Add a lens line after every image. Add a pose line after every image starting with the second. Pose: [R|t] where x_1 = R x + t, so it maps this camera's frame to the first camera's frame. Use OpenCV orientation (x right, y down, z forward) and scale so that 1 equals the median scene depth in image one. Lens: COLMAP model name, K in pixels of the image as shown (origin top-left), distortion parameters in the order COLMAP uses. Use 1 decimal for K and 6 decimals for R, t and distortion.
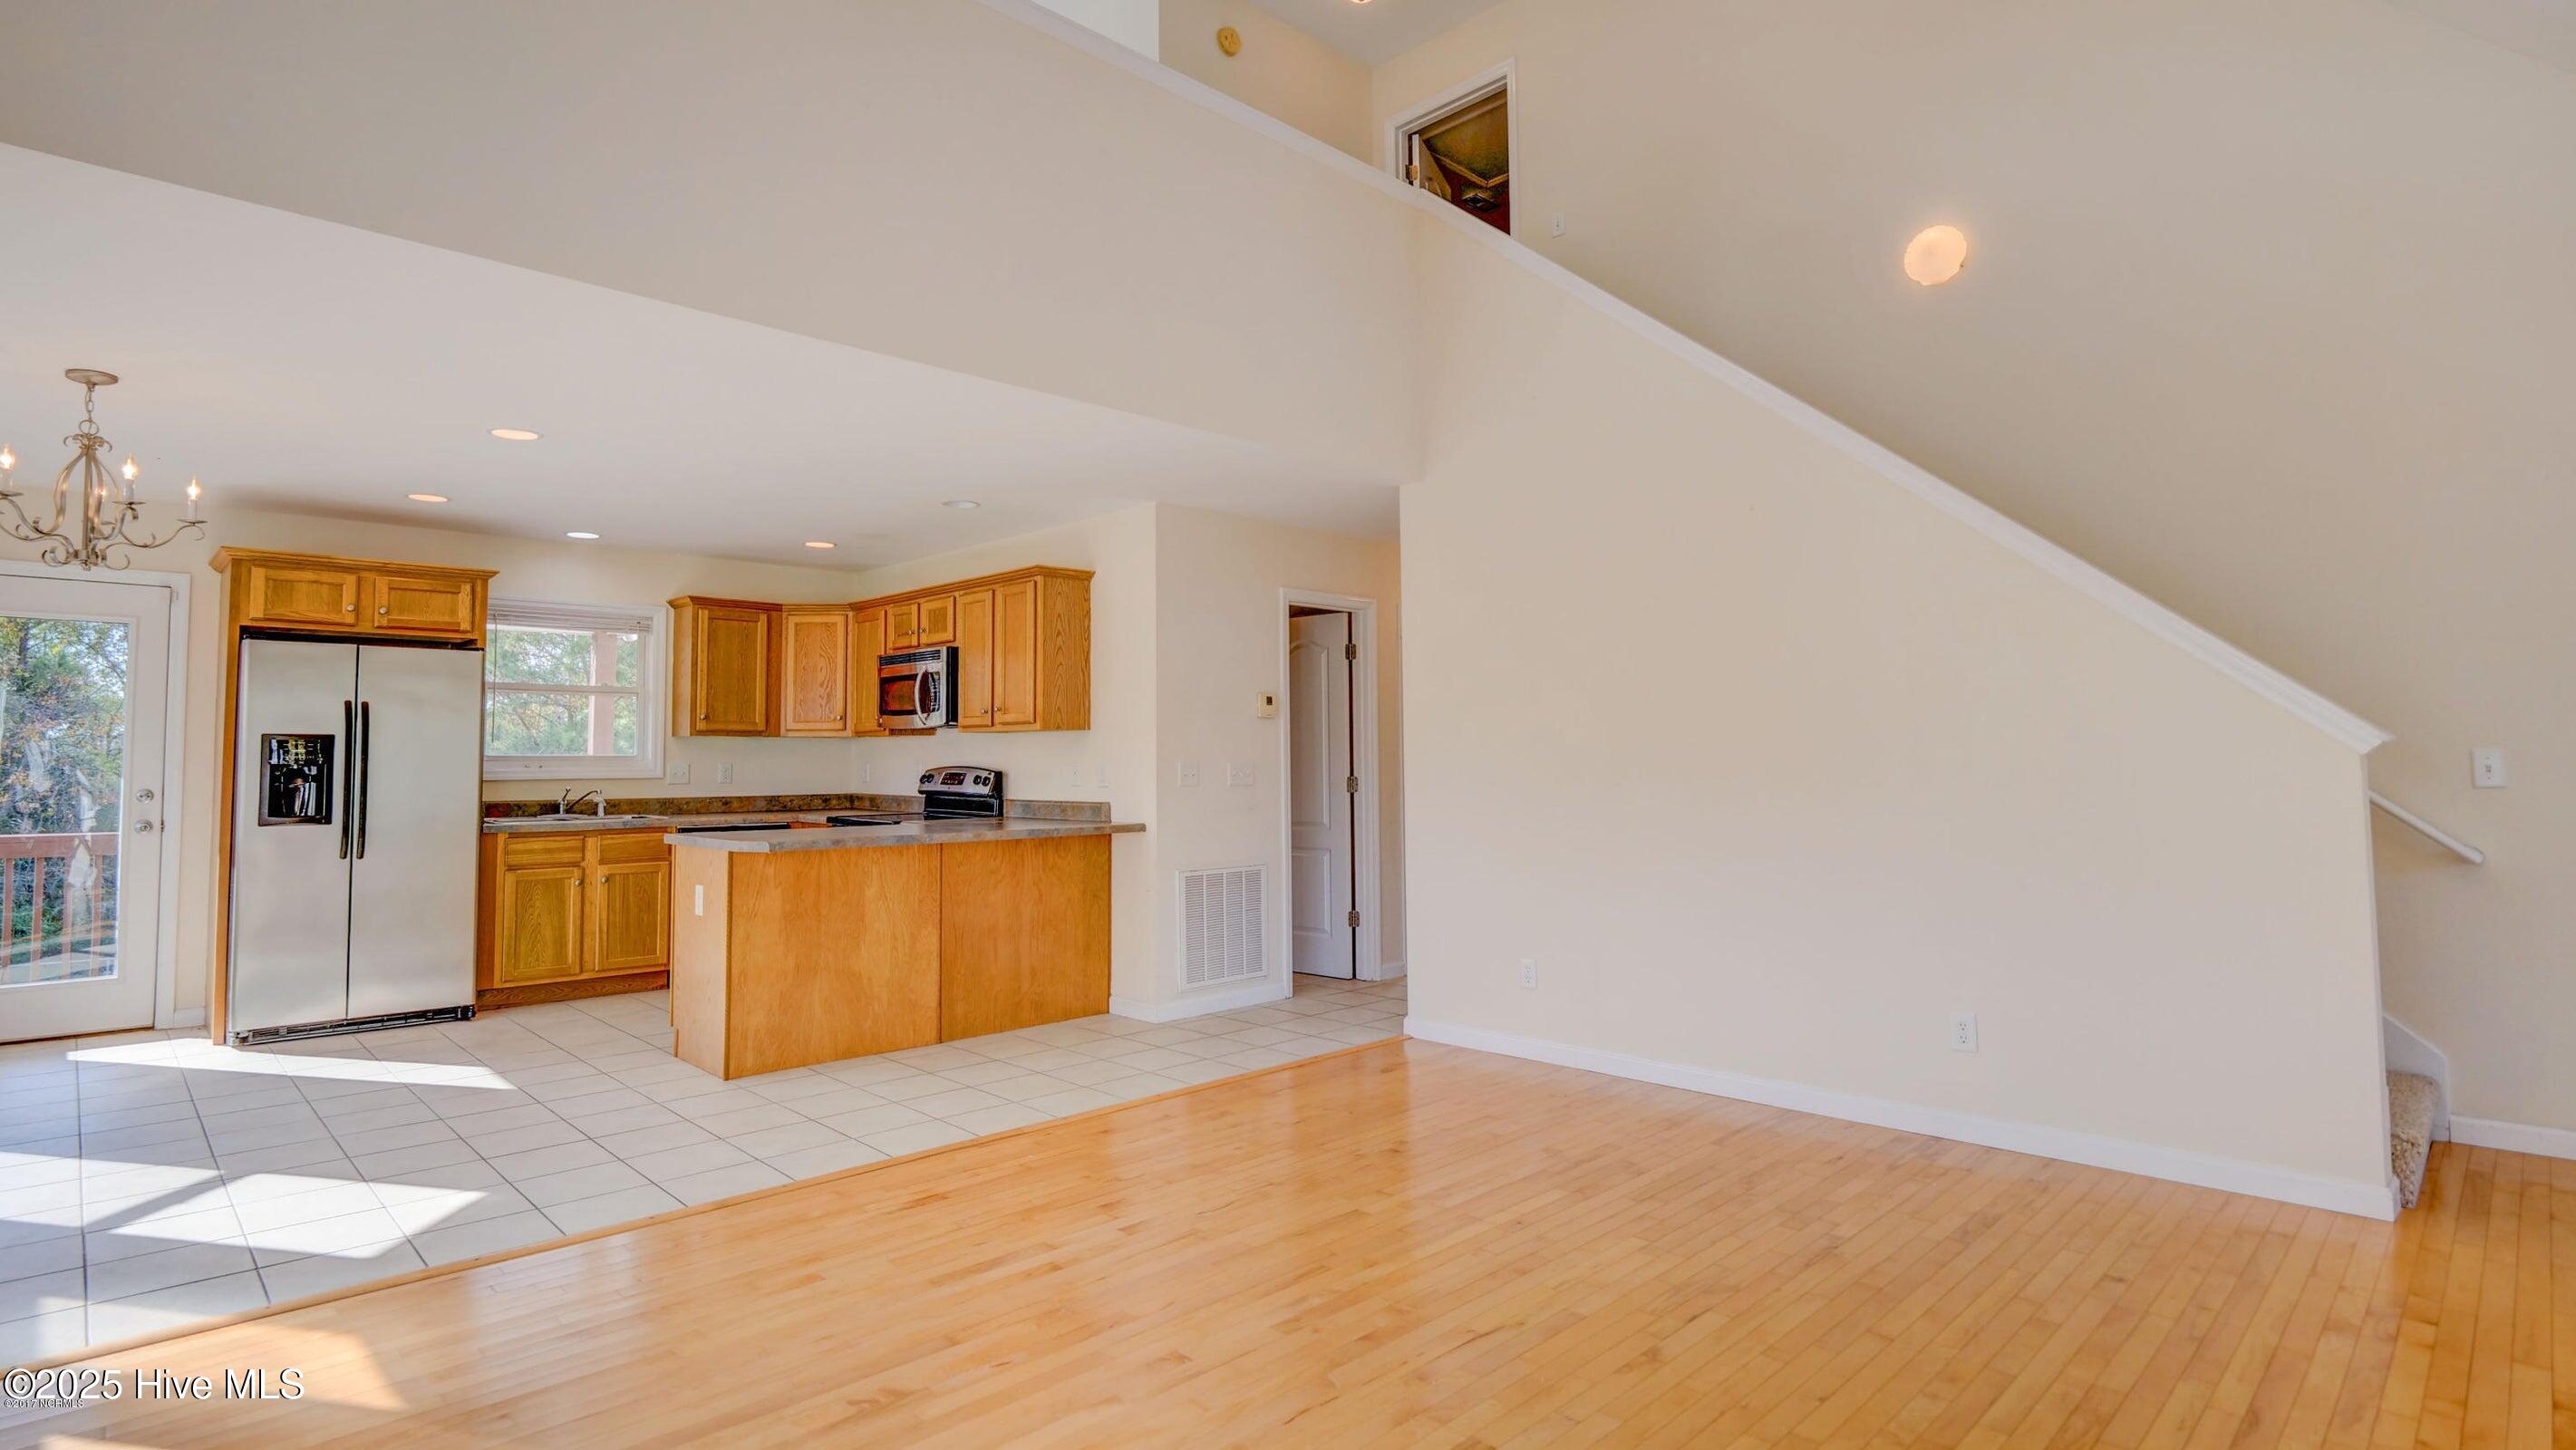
lens RADIAL K [[1255.6, 0, 1270.2], [0, 1255.6, 697.2], [0, 0, 1]] dist [-0.011427, -0.000572]
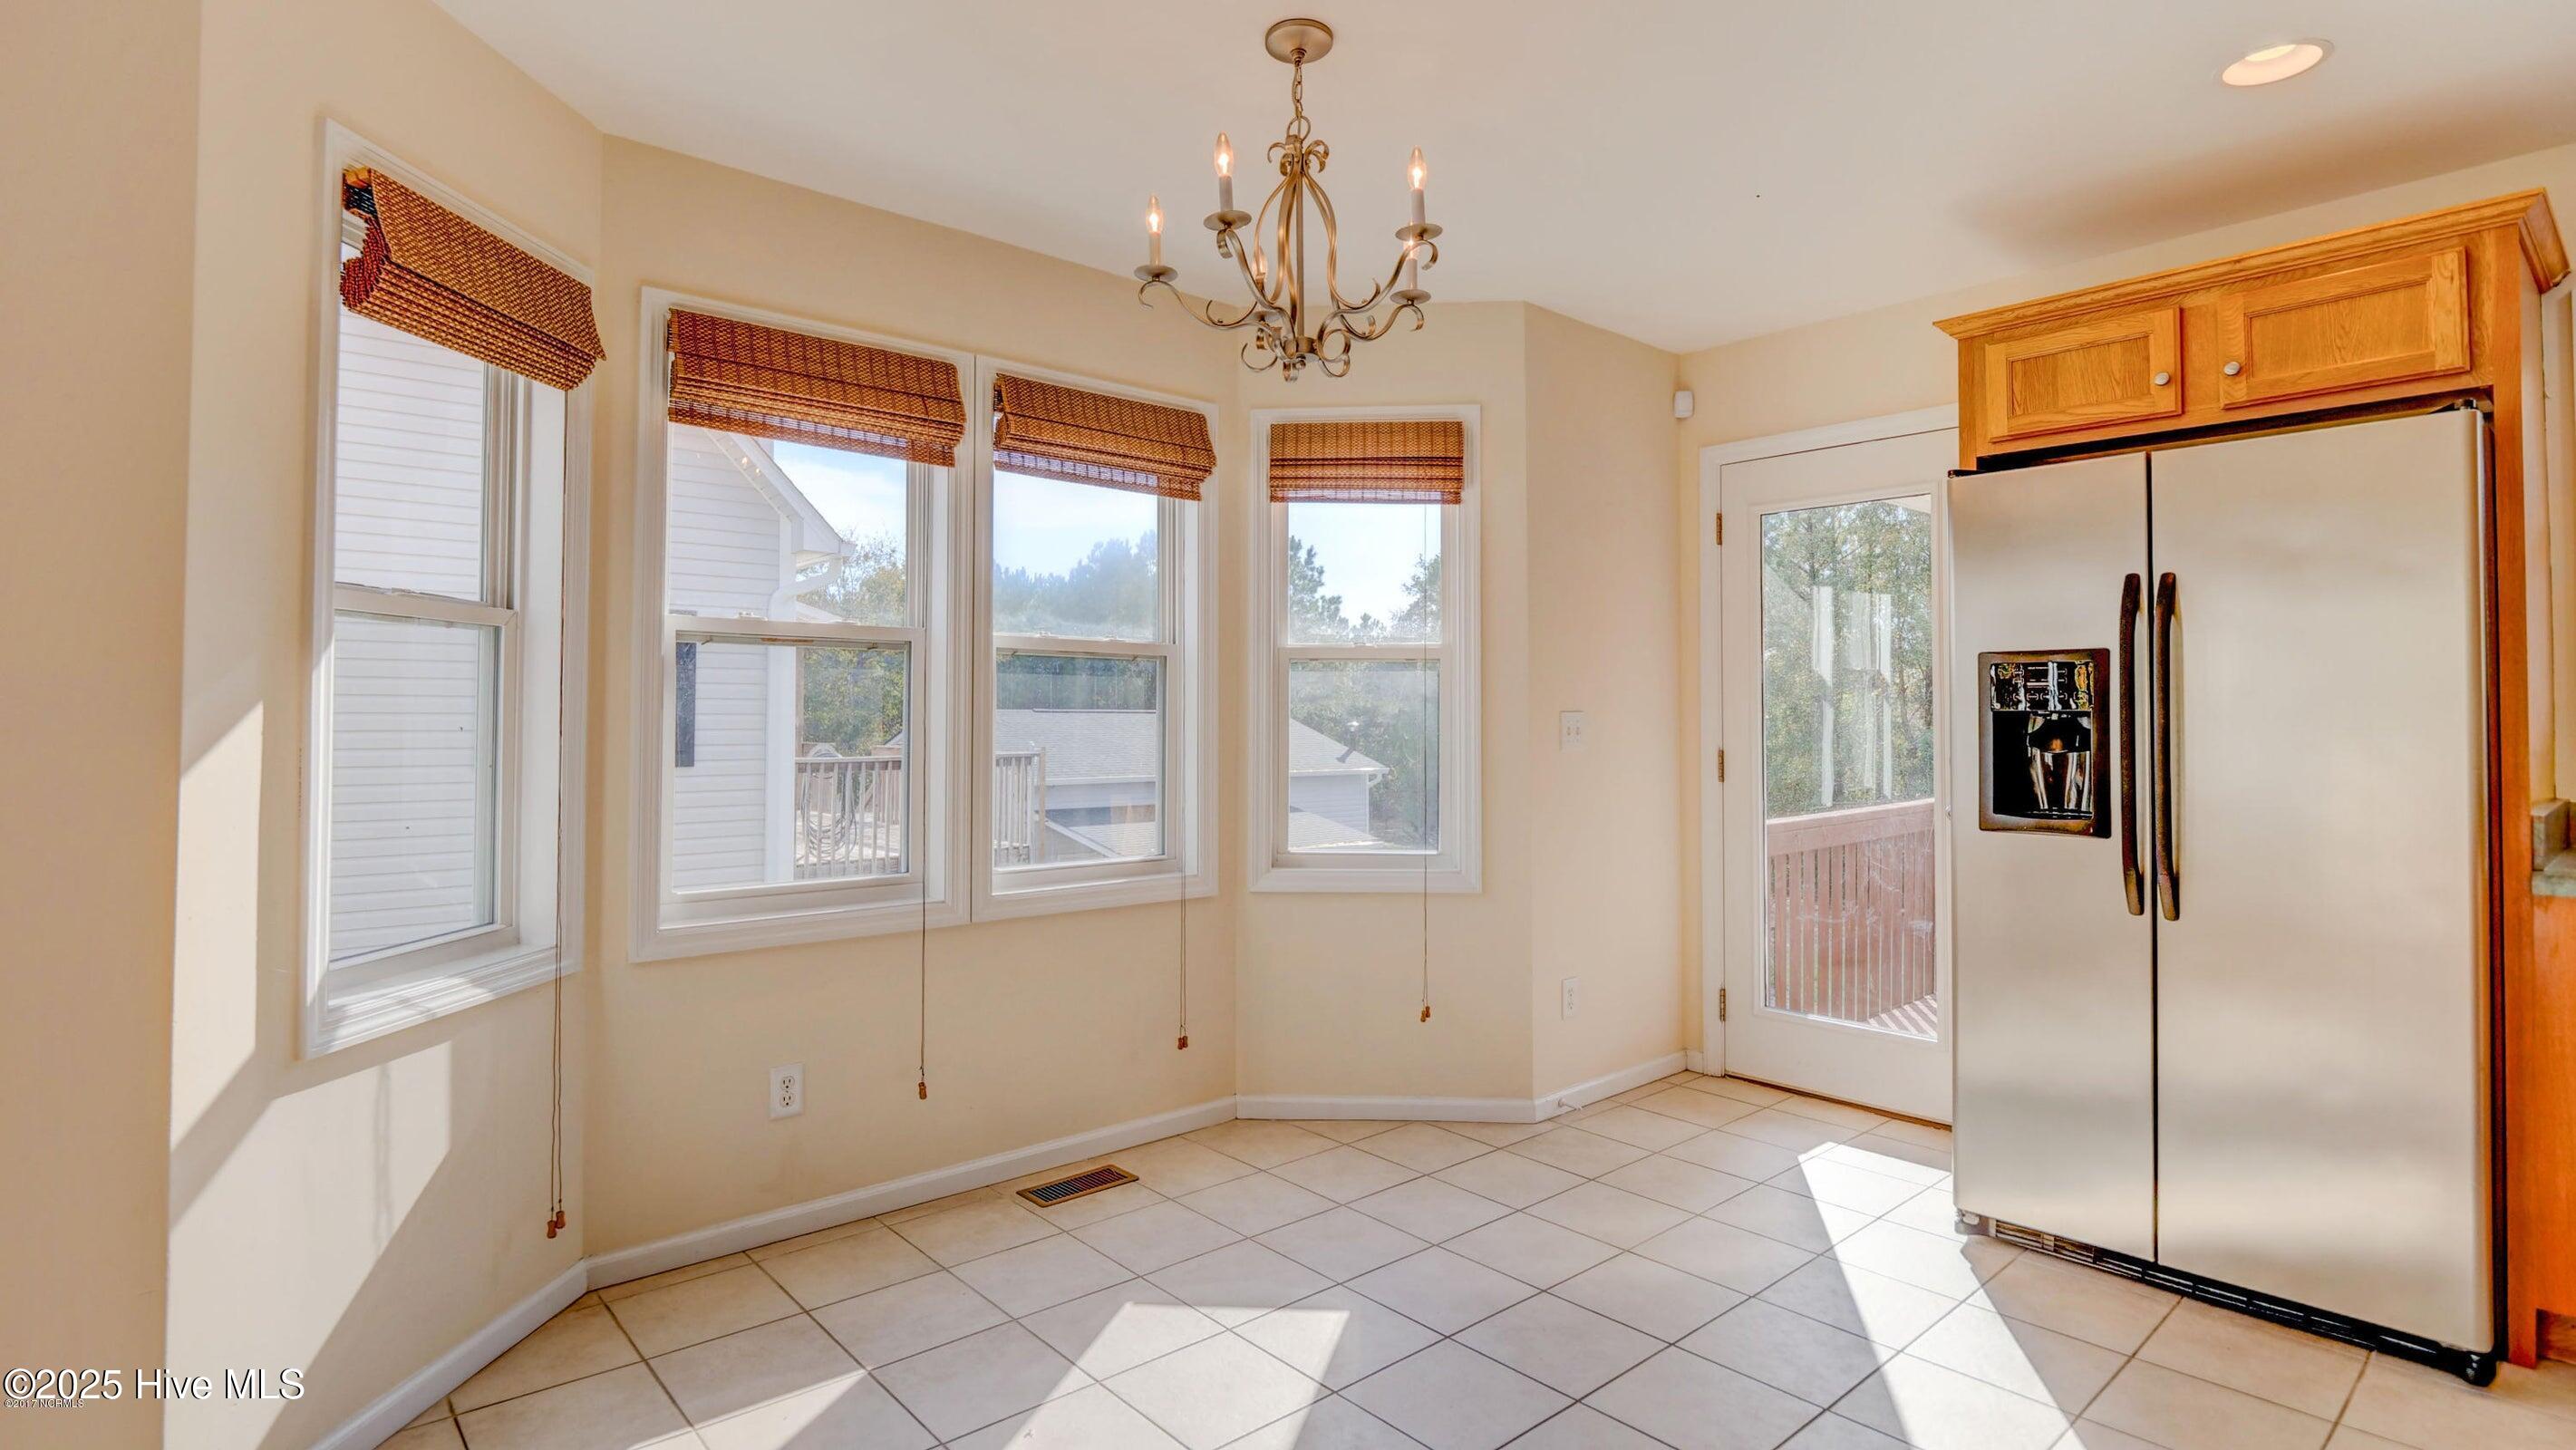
lens RADIAL K [[1261.6, 0, 1276.3], [0, 1261.6, 690.7], [0, 0, 1]] dist [-0.015991, 0.000373]
pose [[-0.052758, -0.015294, -0.998490, -0.232984], [0.050165, 0.998580, -0.017946, 0.034717], [0.997347, -0.051036, -0.051915, 0.636386]]
